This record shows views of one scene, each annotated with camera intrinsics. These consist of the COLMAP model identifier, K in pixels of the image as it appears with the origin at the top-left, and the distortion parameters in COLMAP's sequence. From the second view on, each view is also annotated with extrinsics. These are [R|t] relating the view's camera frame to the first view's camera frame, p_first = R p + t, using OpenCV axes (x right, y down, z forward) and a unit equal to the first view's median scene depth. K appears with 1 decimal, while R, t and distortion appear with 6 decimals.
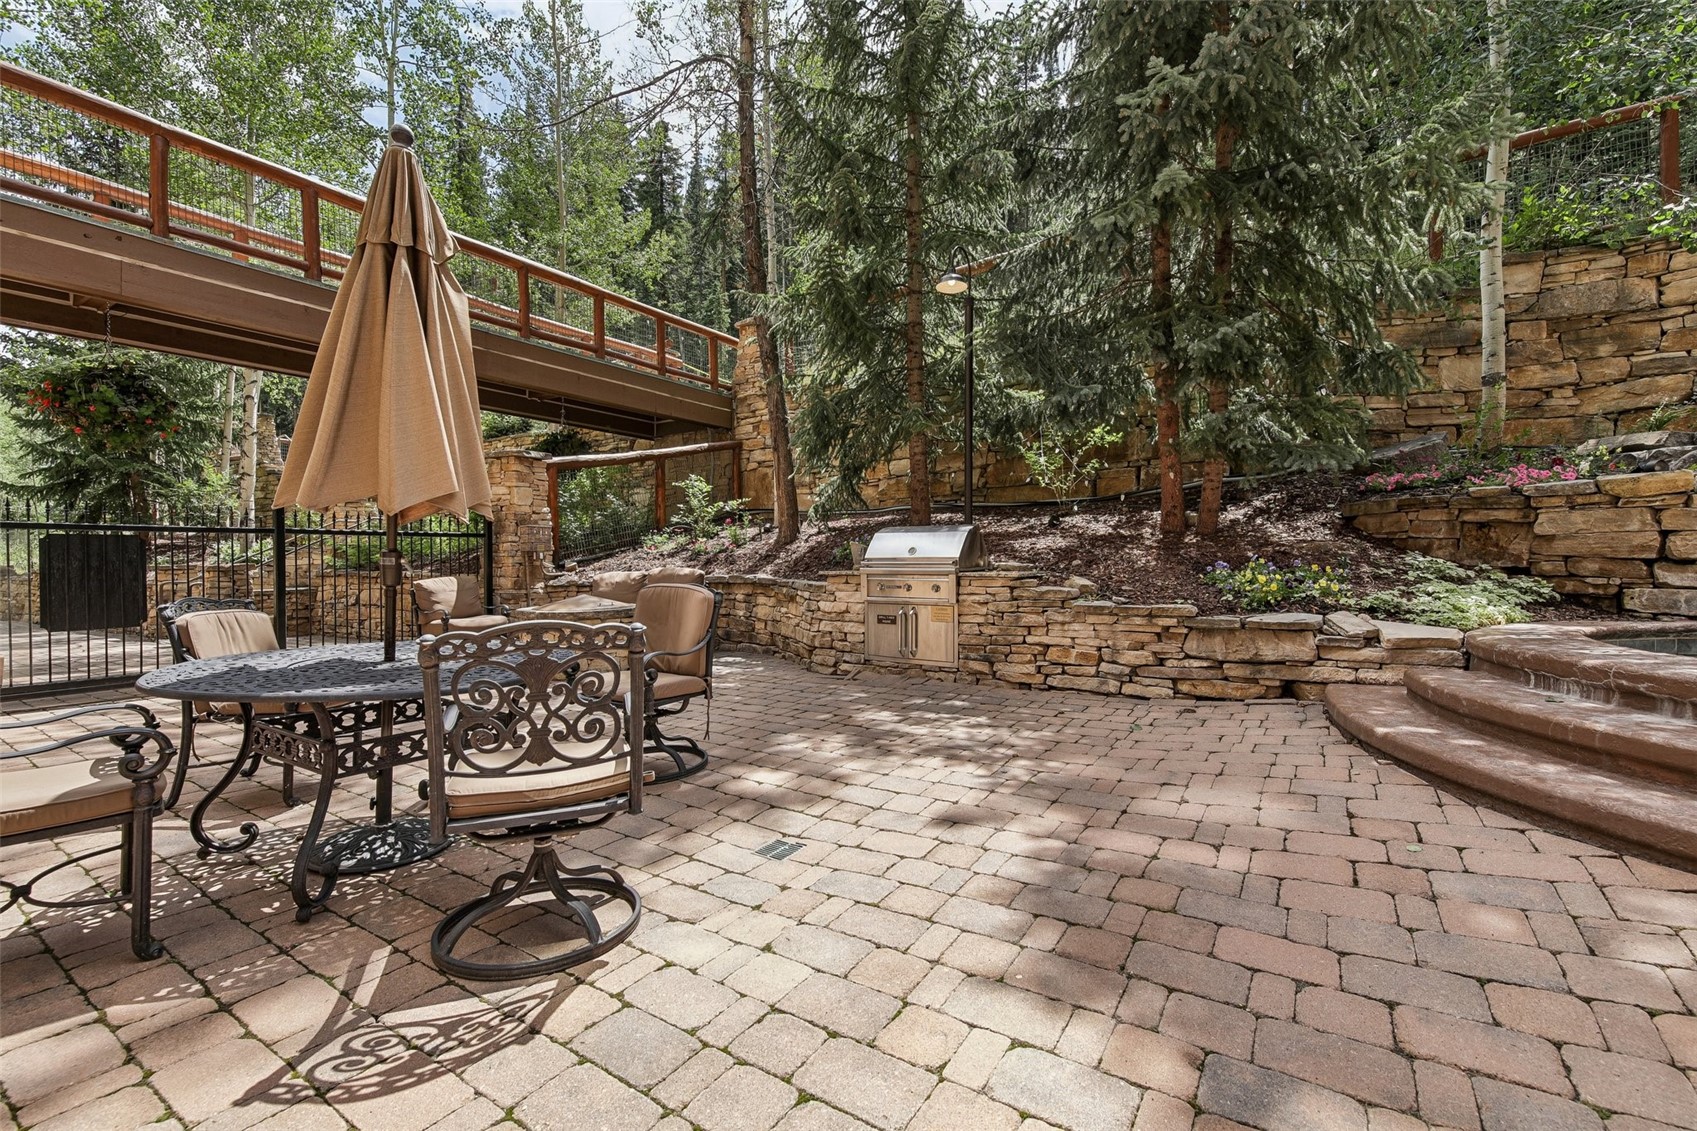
lens RADIAL K [[727.1, 0, 851.9], [0, 727.1, 574.6], [0, 0, 1]] dist [-0.001036, -0.000470]
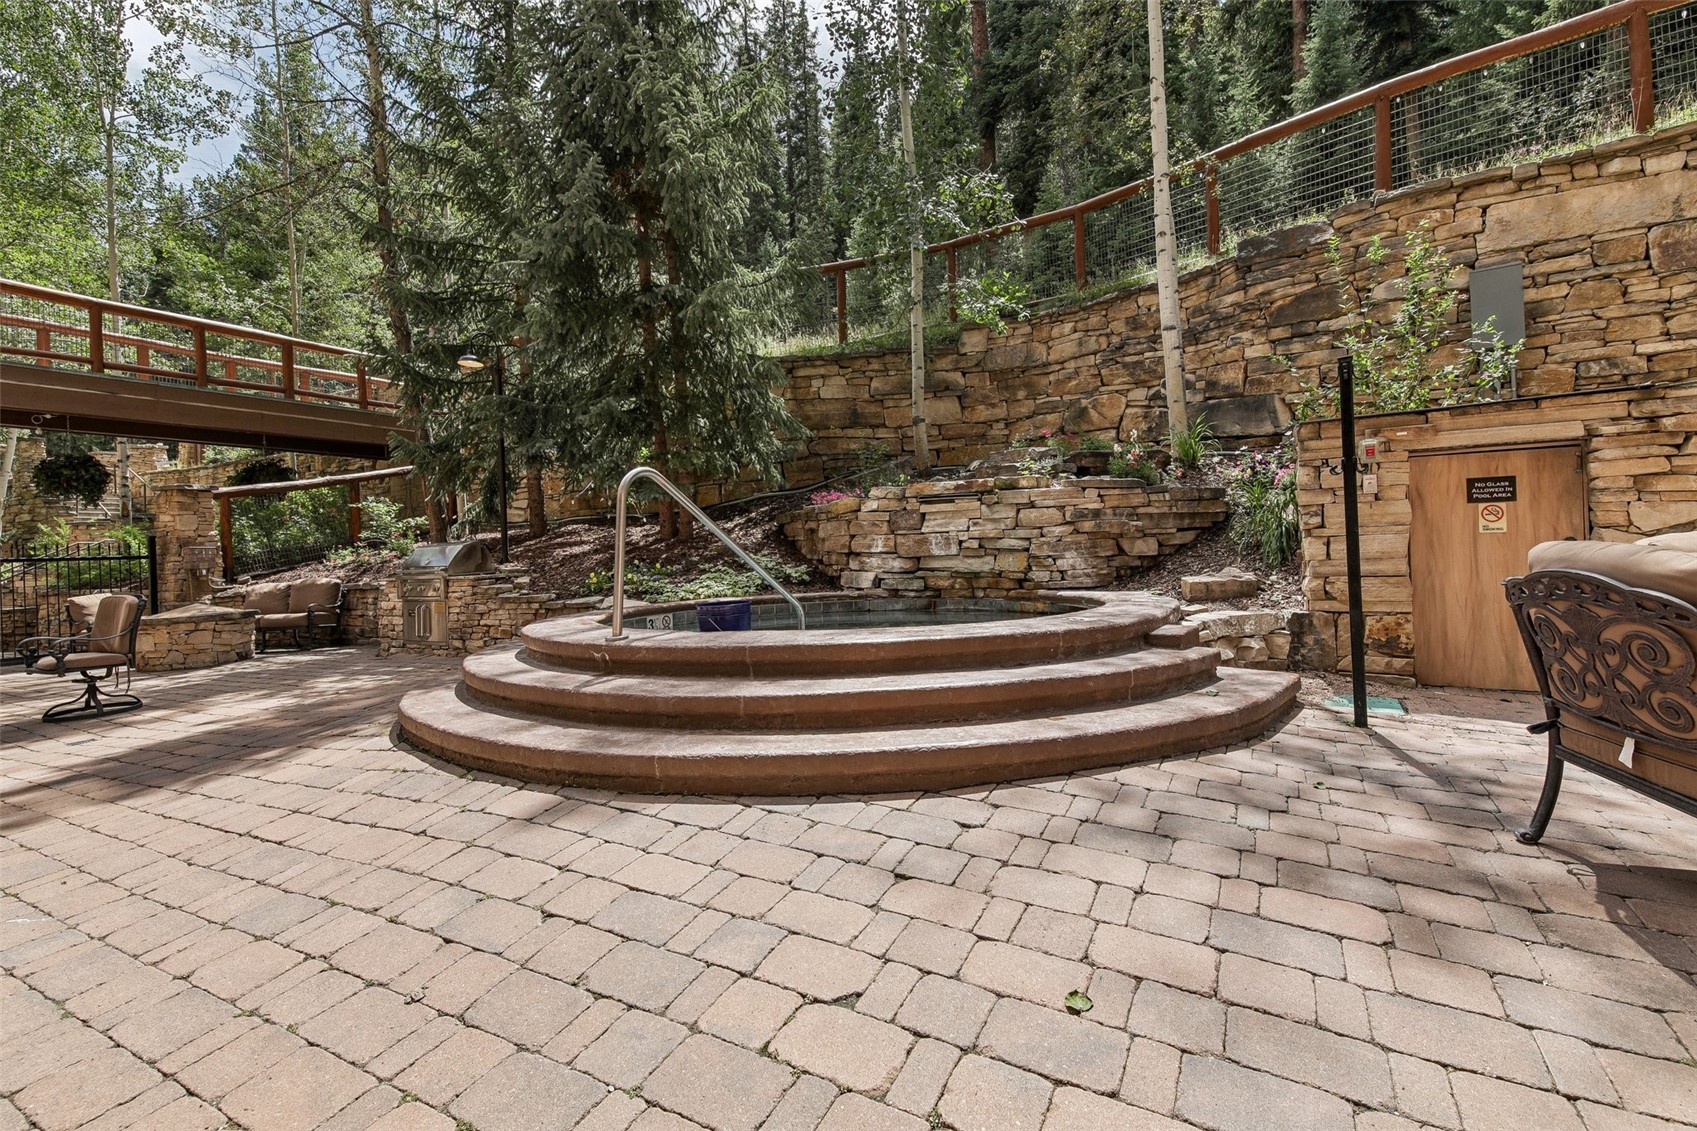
lens RADIAL K [[727.1, 0, 845.0], [0, 727.1, 554.5], [0, 0, 1]] dist [-0.001036, -0.000470]
pose [[0.993027, -0.035470, 0.112426, 0.478115], [0.037697, 0.999132, -0.017749, 0.005294], [-0.111699, 0.021863, 0.993502, -0.290663]]
